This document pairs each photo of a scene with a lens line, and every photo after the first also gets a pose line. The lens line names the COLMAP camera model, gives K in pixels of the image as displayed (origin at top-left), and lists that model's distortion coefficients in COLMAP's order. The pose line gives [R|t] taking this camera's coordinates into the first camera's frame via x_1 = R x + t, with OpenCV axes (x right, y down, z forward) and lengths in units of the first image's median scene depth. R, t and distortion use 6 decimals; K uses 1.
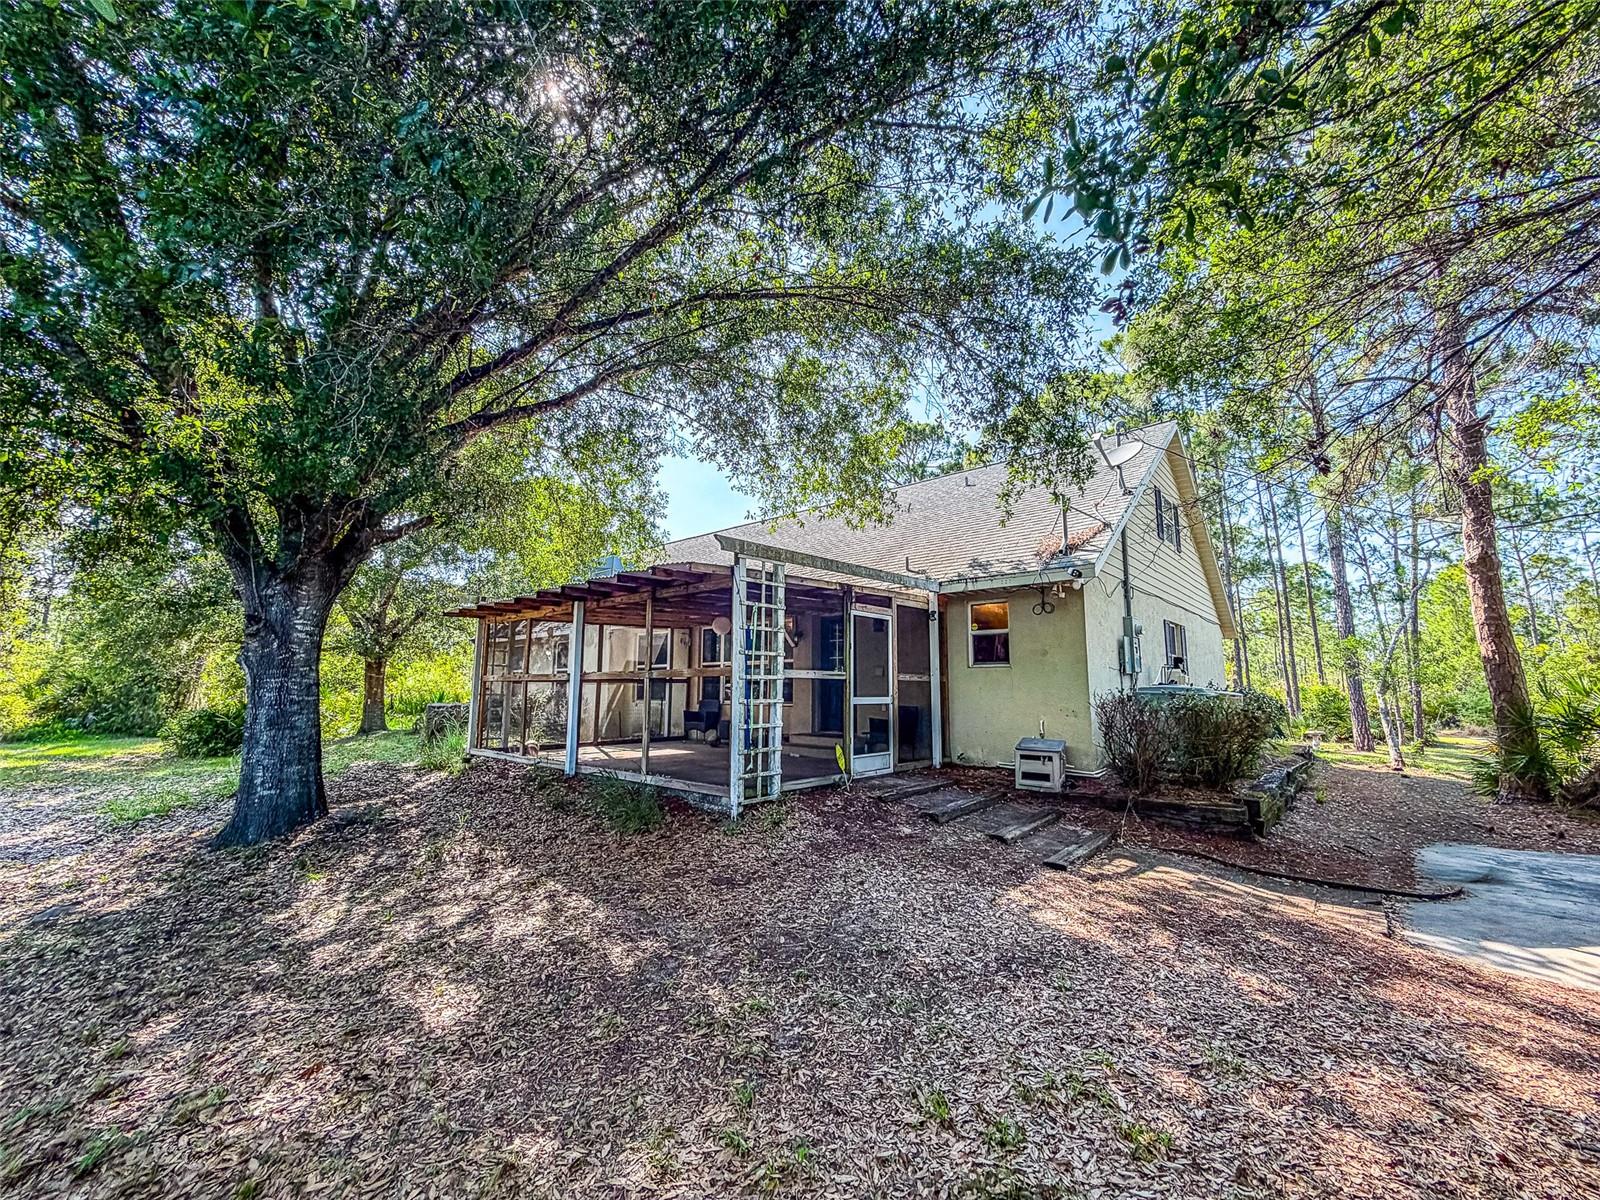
lens RADIAL K [[642.6, 0, 799.5], [0, 642.6, 597.3], [0, 0, 1]] dist [-0.000756, -0.000753]
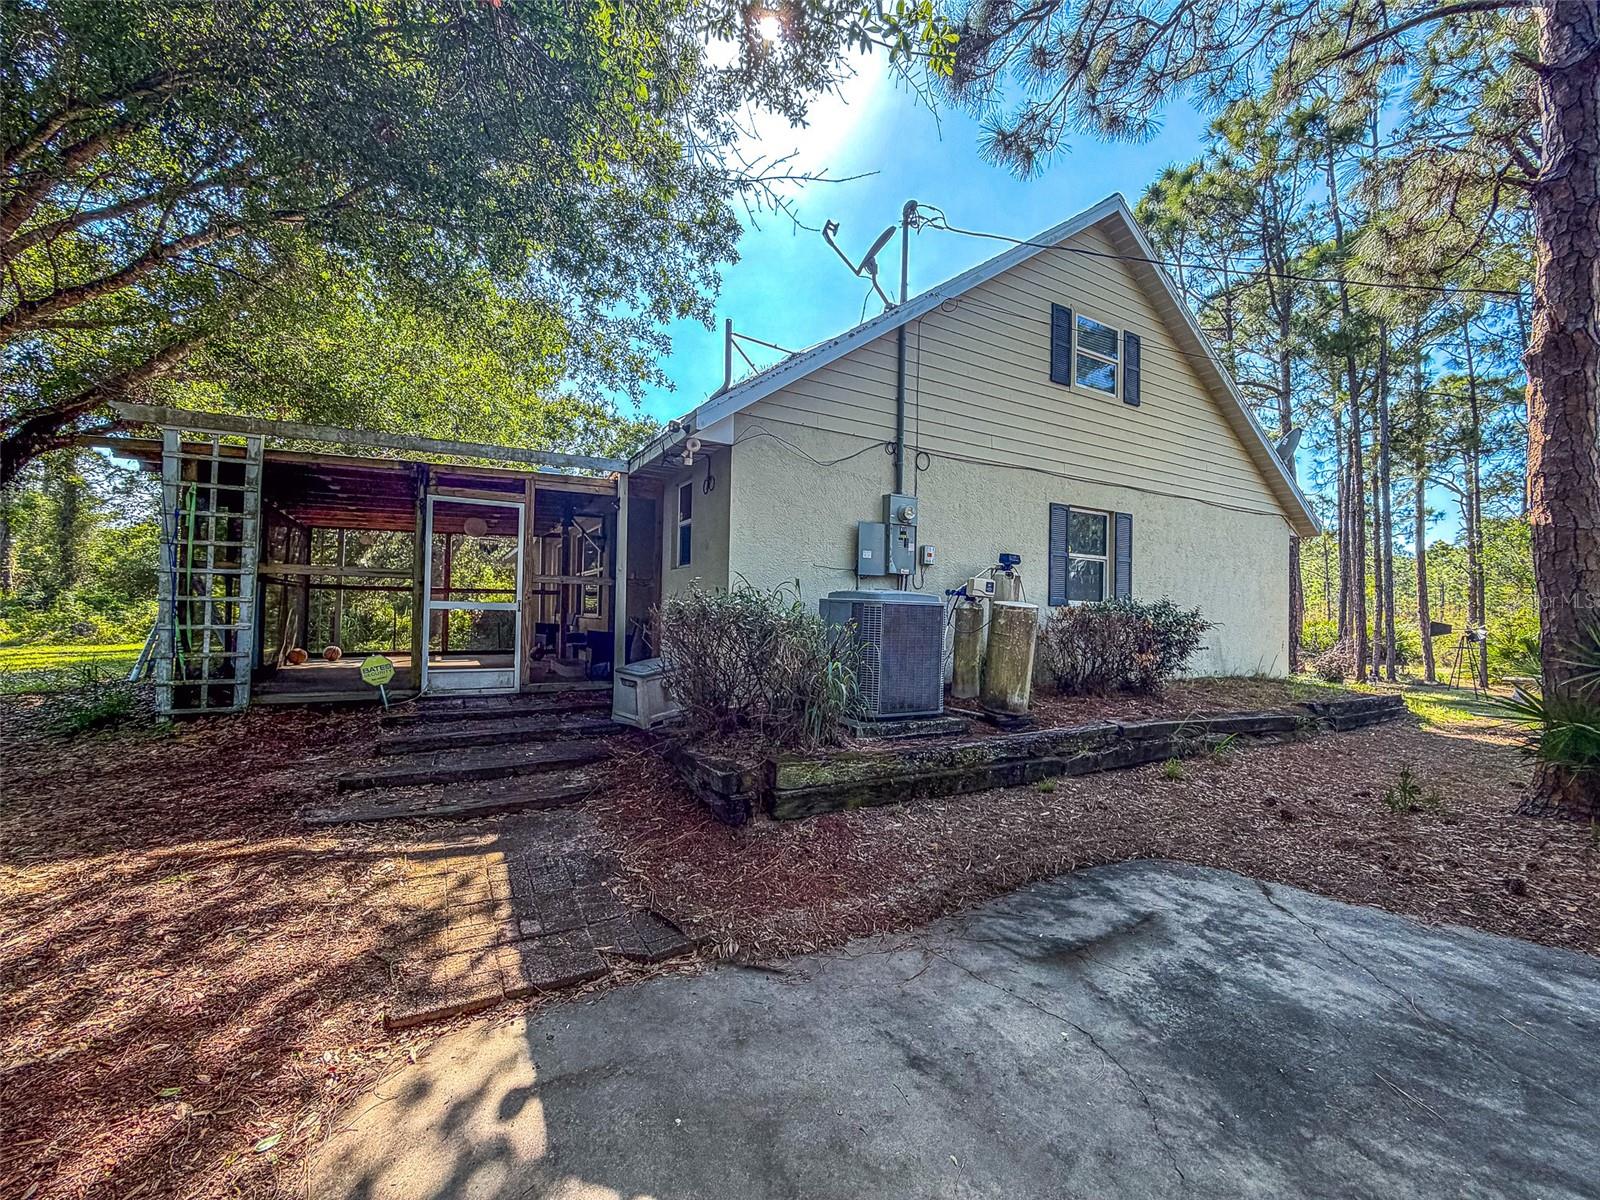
lens RADIAL K [[642.6, 0, 797.3], [0, 642.6, 601.8], [0, 0, 1]] dist [-0.000756, -0.000753]
pose [[0.944446, 0.007798, -0.328575, 0.753349], [0.031460, 0.992983, 0.113994, 0.072435], [0.327159, -0.117999, 0.937573, 0.353598]]
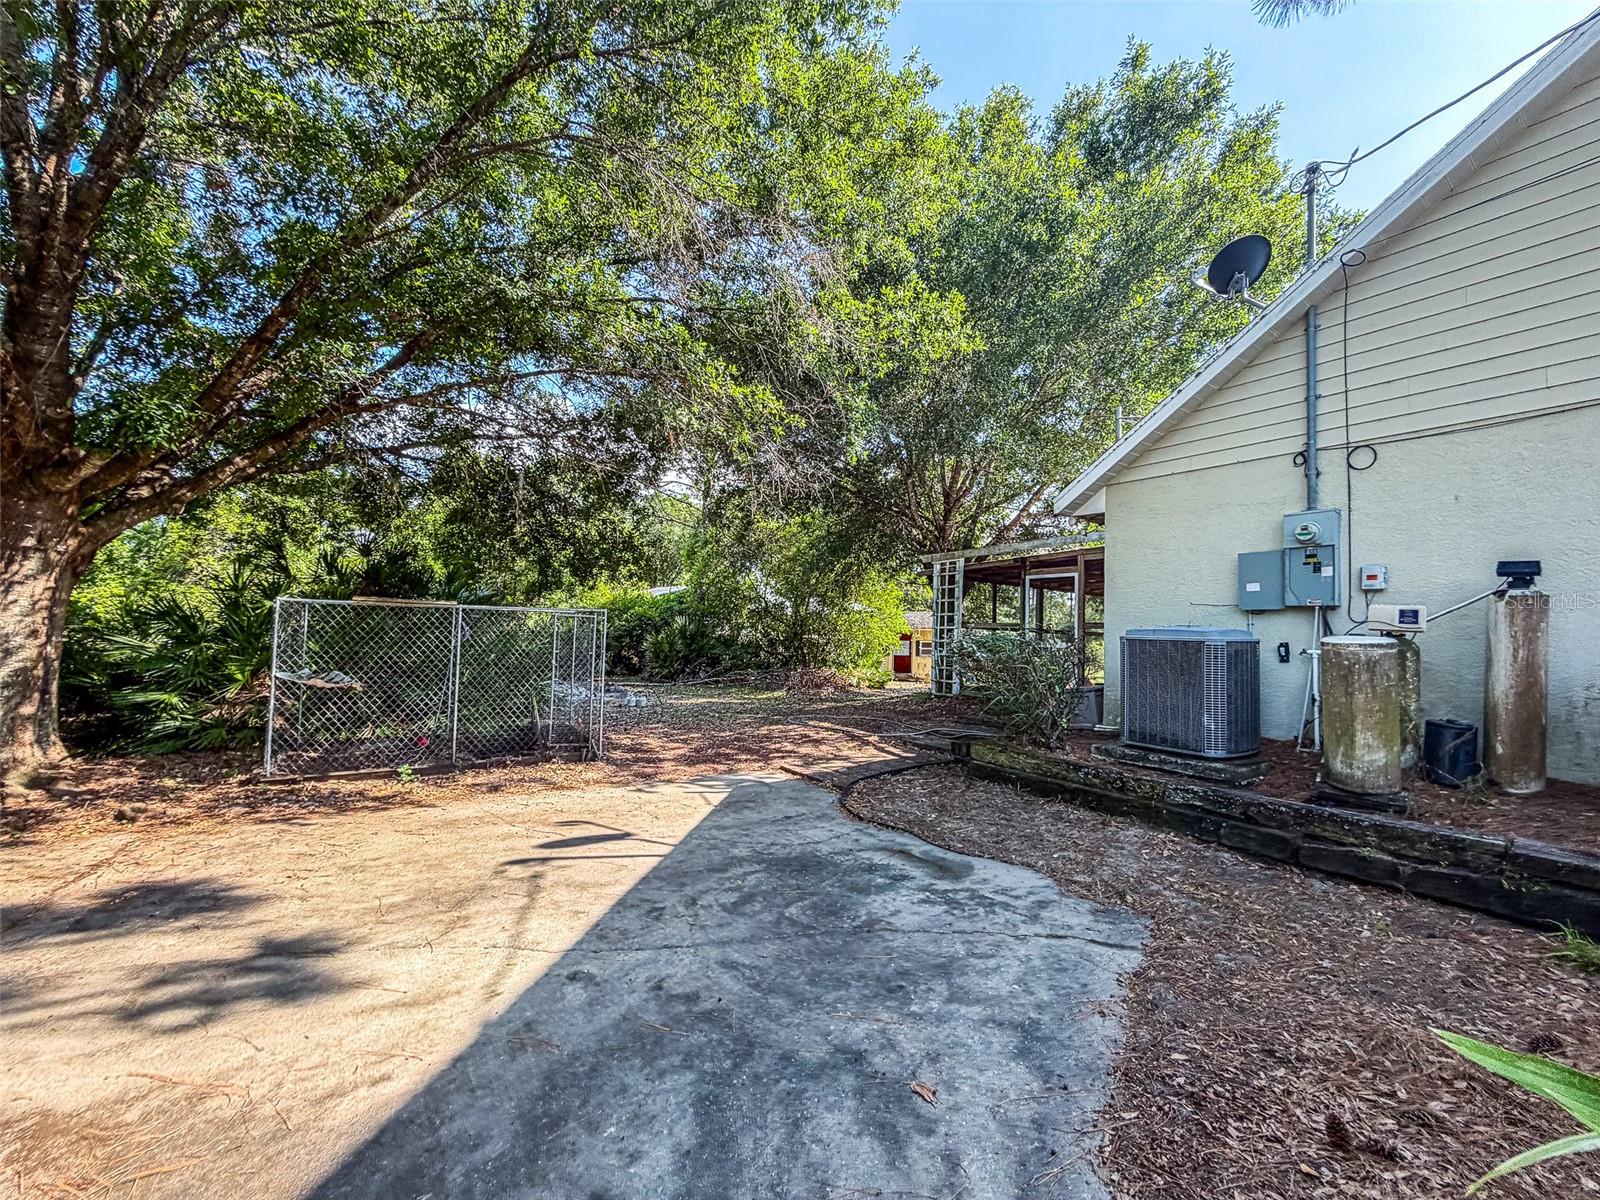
lens RADIAL K [[642.6, 0, 795.4], [0, 642.6, 602.3], [0, 0, 1]] dist [-0.000756, -0.000753]
pose [[-0.238814, -0.063697, -0.968974, 1.390440], [0.102188, 0.990658, -0.090307, 0.136295], [0.965674, -0.120584, -0.230073, 0.797142]]
